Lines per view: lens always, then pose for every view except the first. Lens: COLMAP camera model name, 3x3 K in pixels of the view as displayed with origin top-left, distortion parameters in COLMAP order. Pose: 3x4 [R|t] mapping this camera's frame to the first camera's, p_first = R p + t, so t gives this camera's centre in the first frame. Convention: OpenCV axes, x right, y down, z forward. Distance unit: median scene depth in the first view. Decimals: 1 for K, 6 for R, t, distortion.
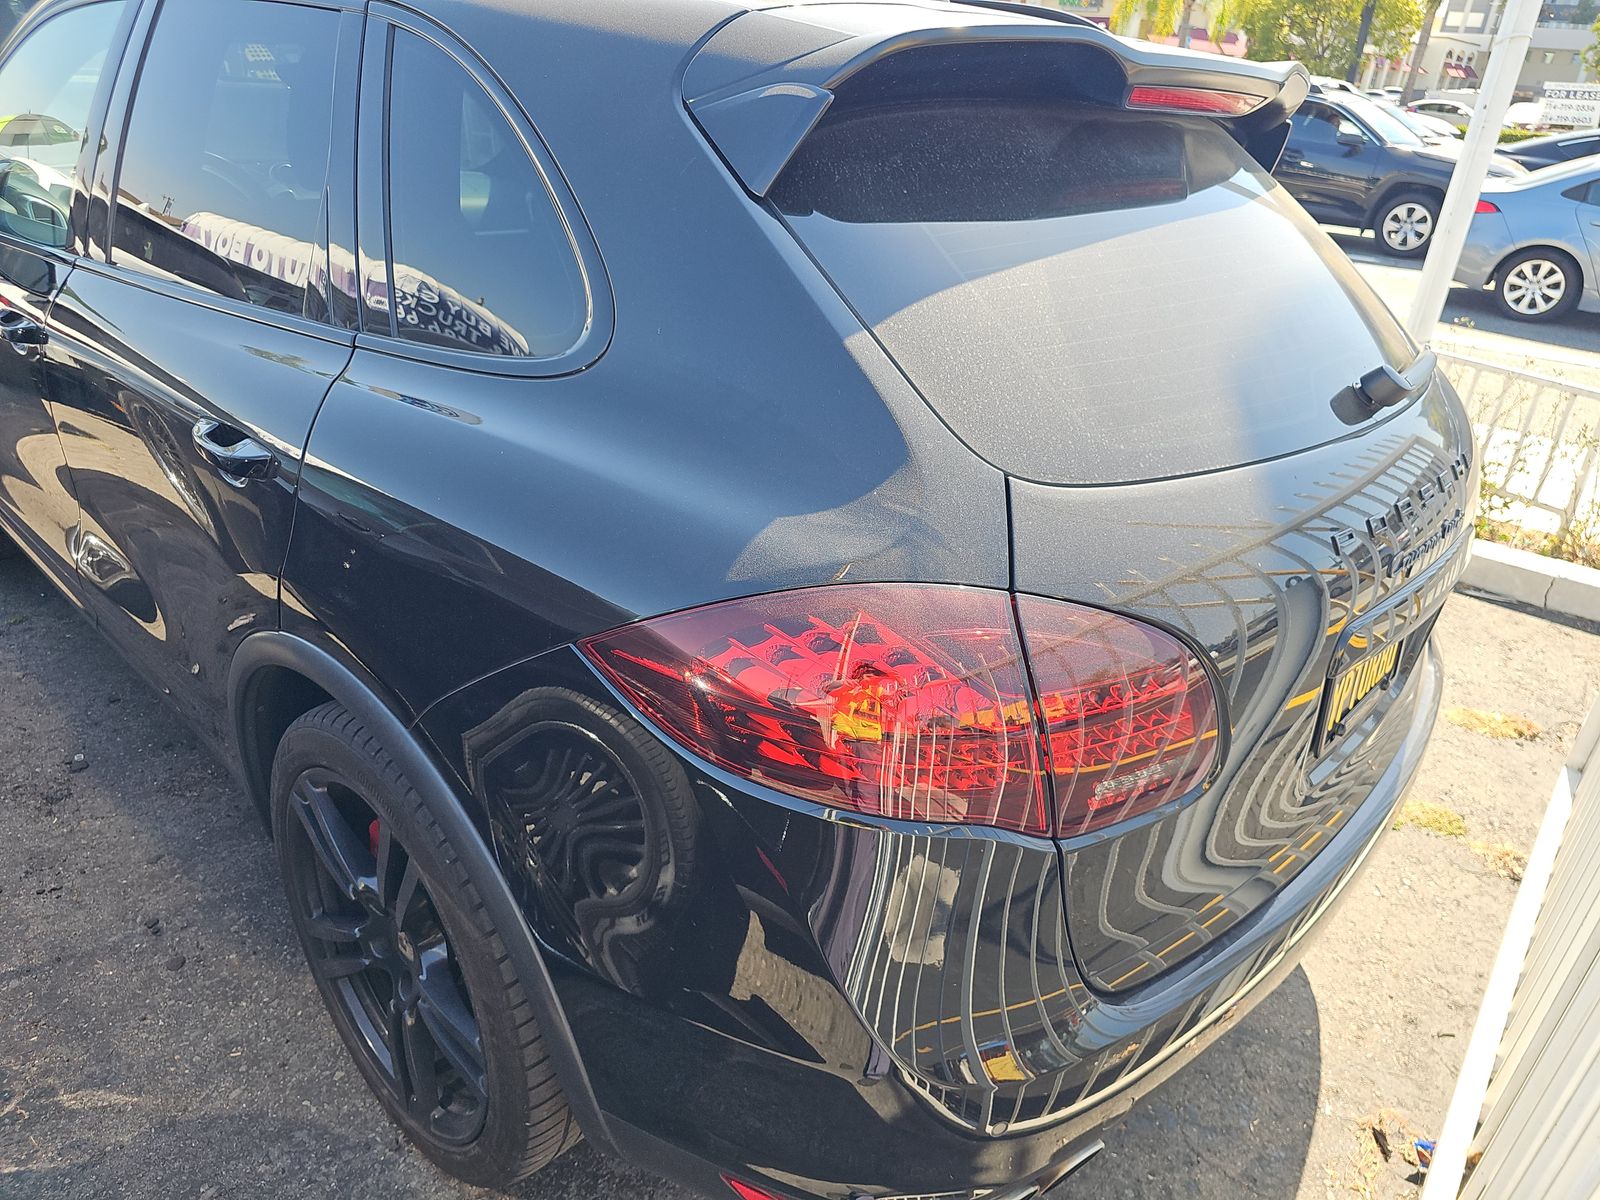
lens RADIAL K [[1072.1, 0, 798.6], [0, 1072.1, 602.5], [0, 0, 1]] dist [0.036497, -0.034467]
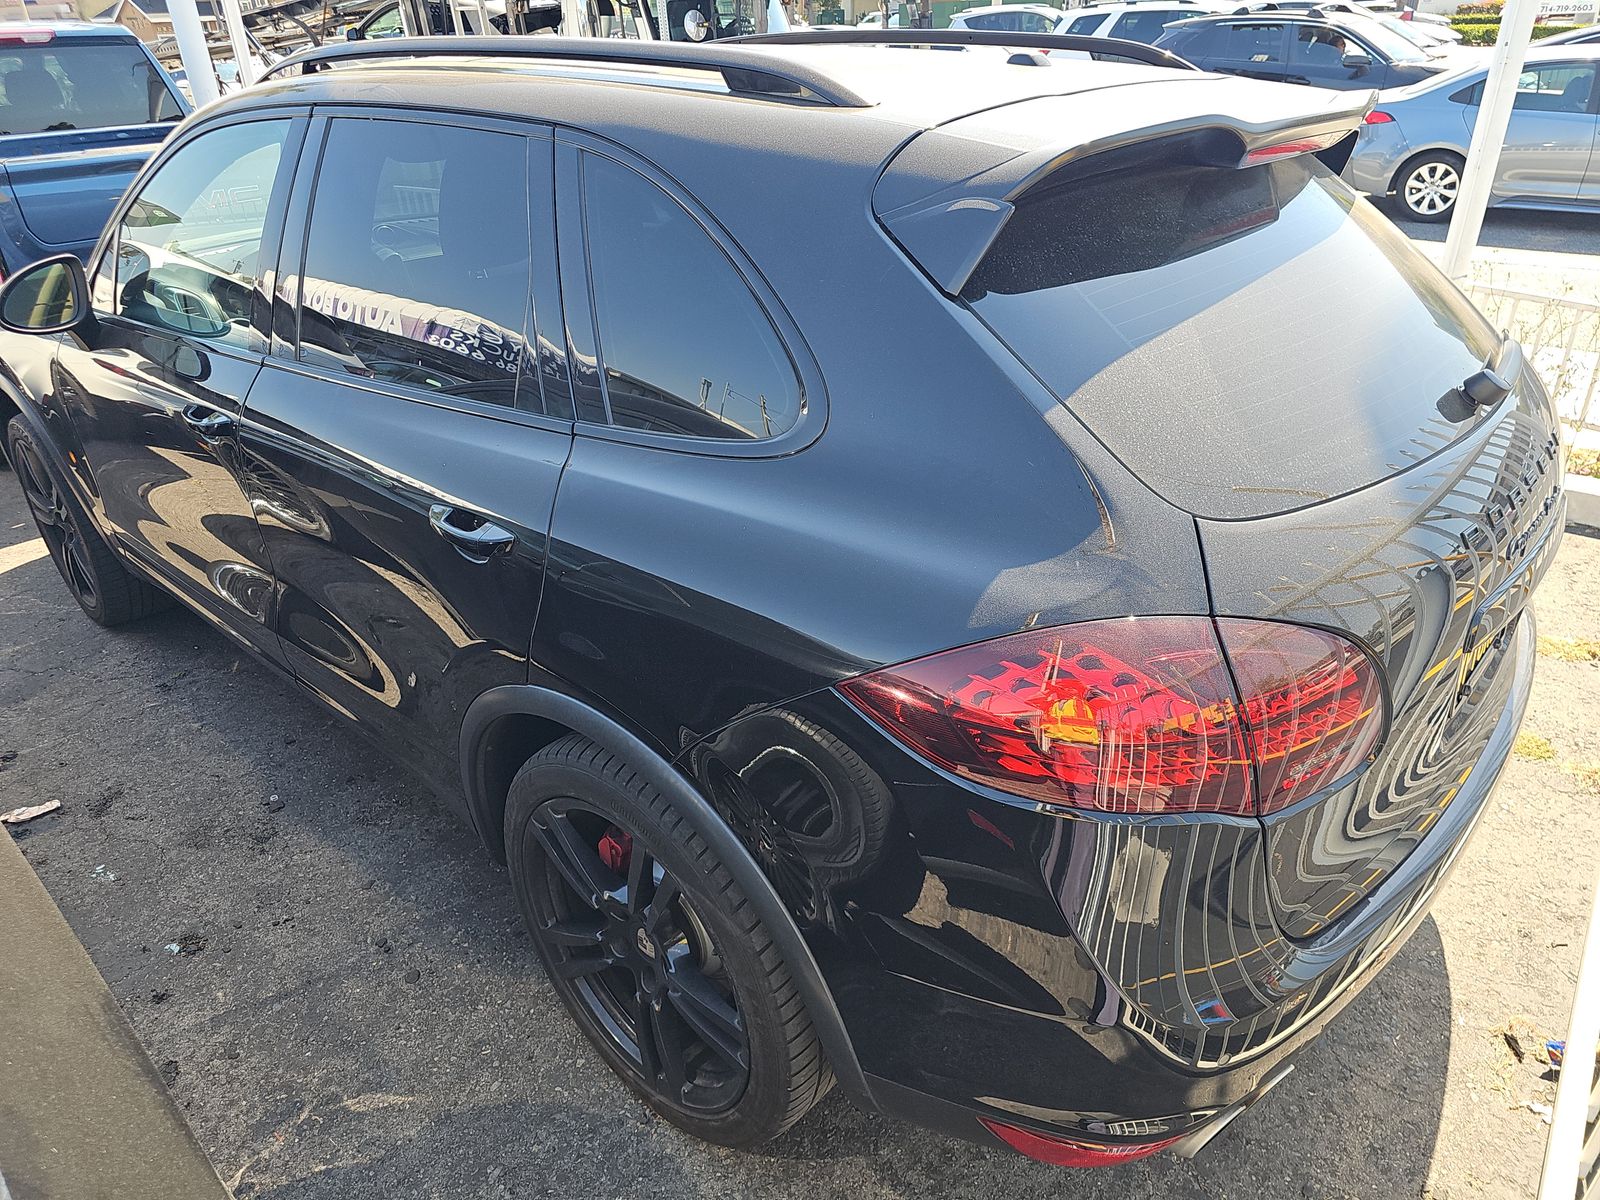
lens RADIAL K [[1072.1, 0, 806.5], [0, 1072.1, 591.8], [0, 0, 1]] dist [0.036497, -0.034467]
pose [[0.995773, -0.090026, -0.018198, -0.154519], [0.090438, 0.995631, 0.023240, -0.072388], [0.016027, -0.024787, 0.999564, -0.140632]]
